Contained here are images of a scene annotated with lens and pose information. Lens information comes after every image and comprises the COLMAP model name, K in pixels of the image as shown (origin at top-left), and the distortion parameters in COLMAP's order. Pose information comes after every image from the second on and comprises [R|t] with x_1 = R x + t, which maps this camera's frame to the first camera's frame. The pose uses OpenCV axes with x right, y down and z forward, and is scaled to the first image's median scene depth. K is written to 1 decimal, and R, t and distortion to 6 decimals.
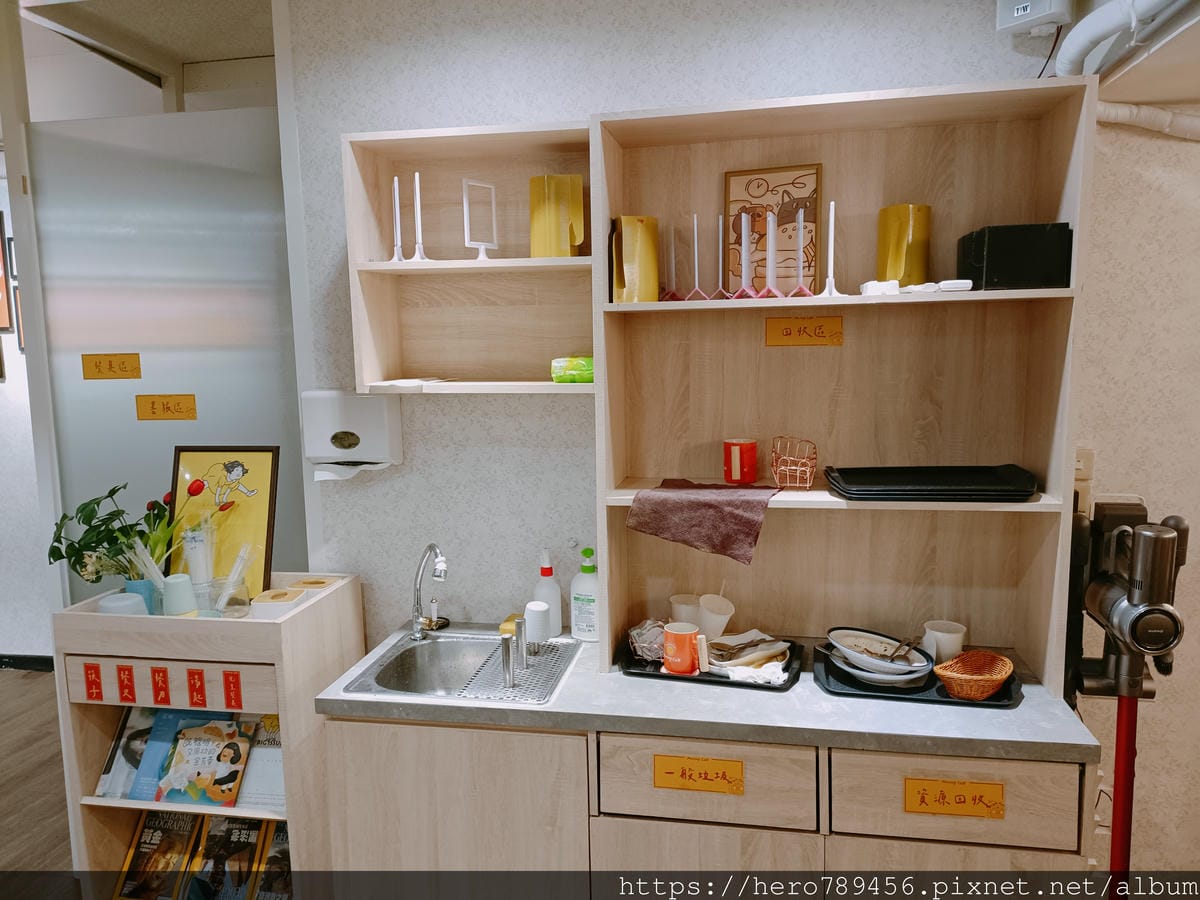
lens RADIAL K [[892.8, 0, 600.0], [0, 892.8, 450.0], [0, 0, 1]] dist [0.008821, 0.006917]
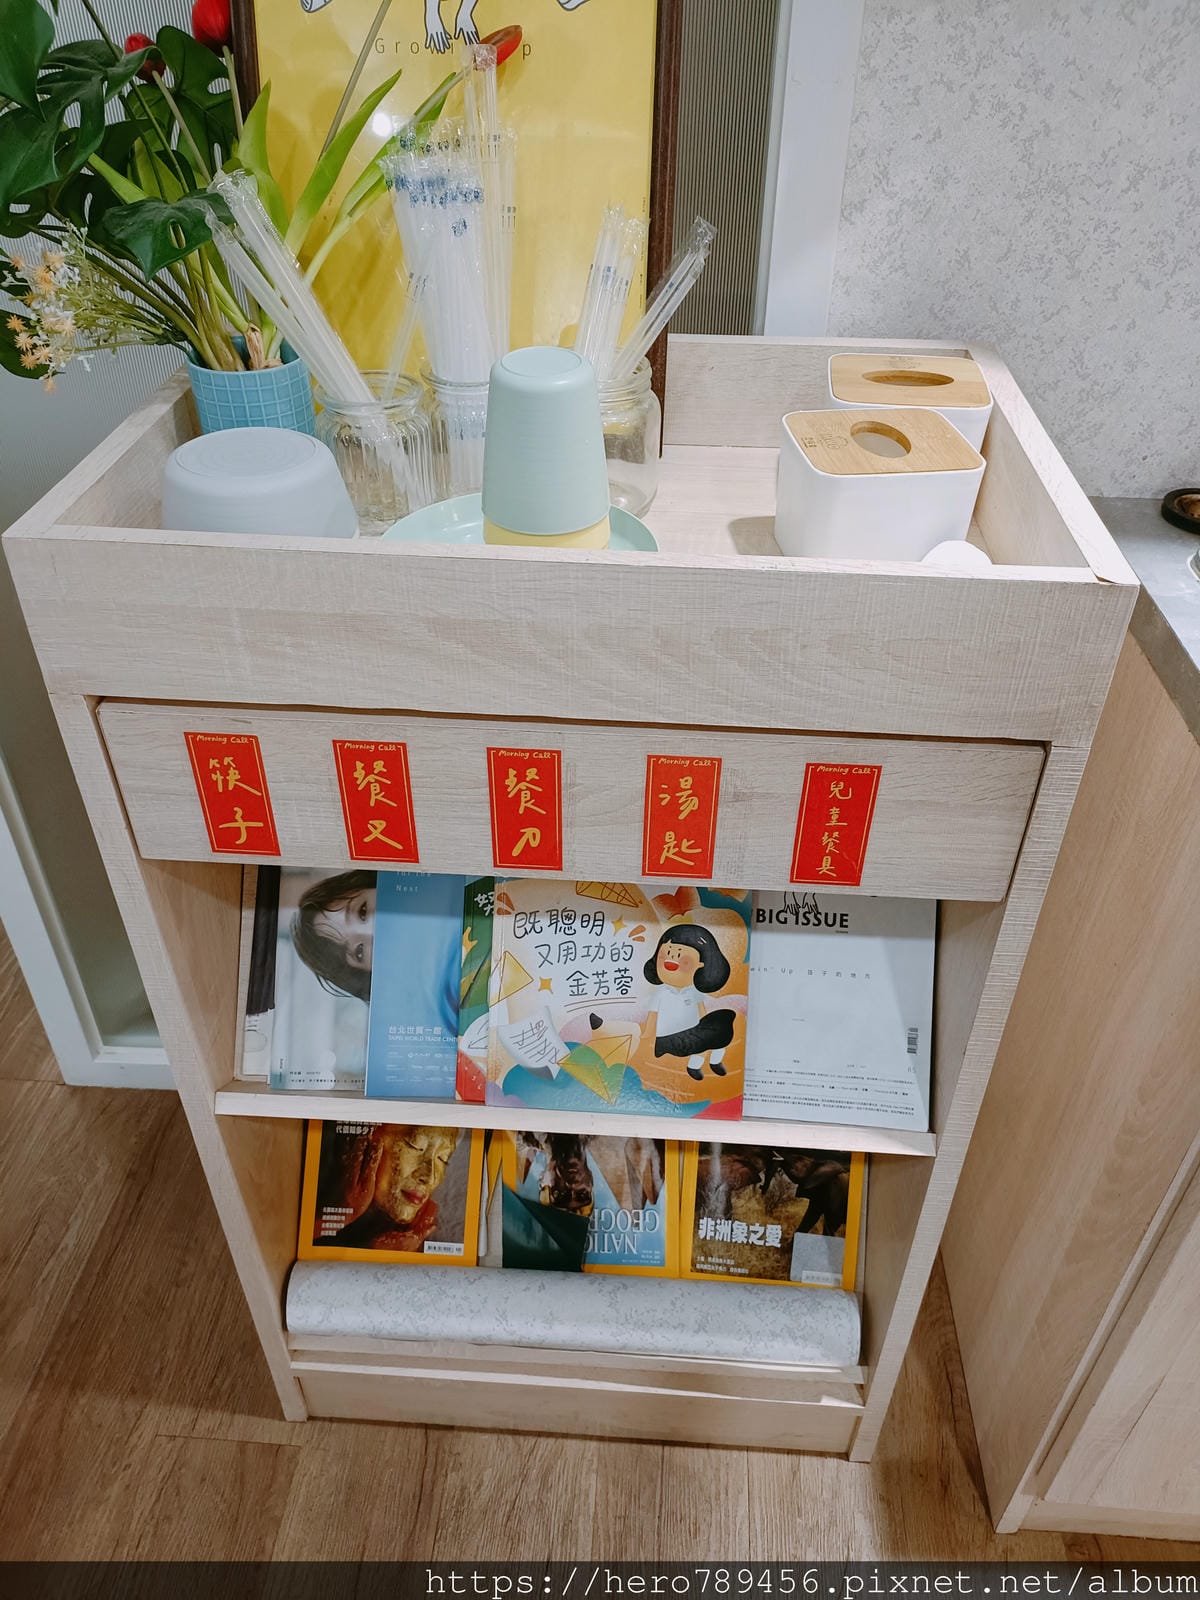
lens RADIAL K [[1190.3, 0, 600.0], [0, 1190.3, 800.0], [0, 0, 1]] dist [0.008821, 0.006917]
pose [[0.991146, -0.047533, 0.123980, -0.498608], [-0.021010, 0.865822, 0.499911, 0.086993], [-0.131107, -0.498090, 0.857157, 0.687649]]
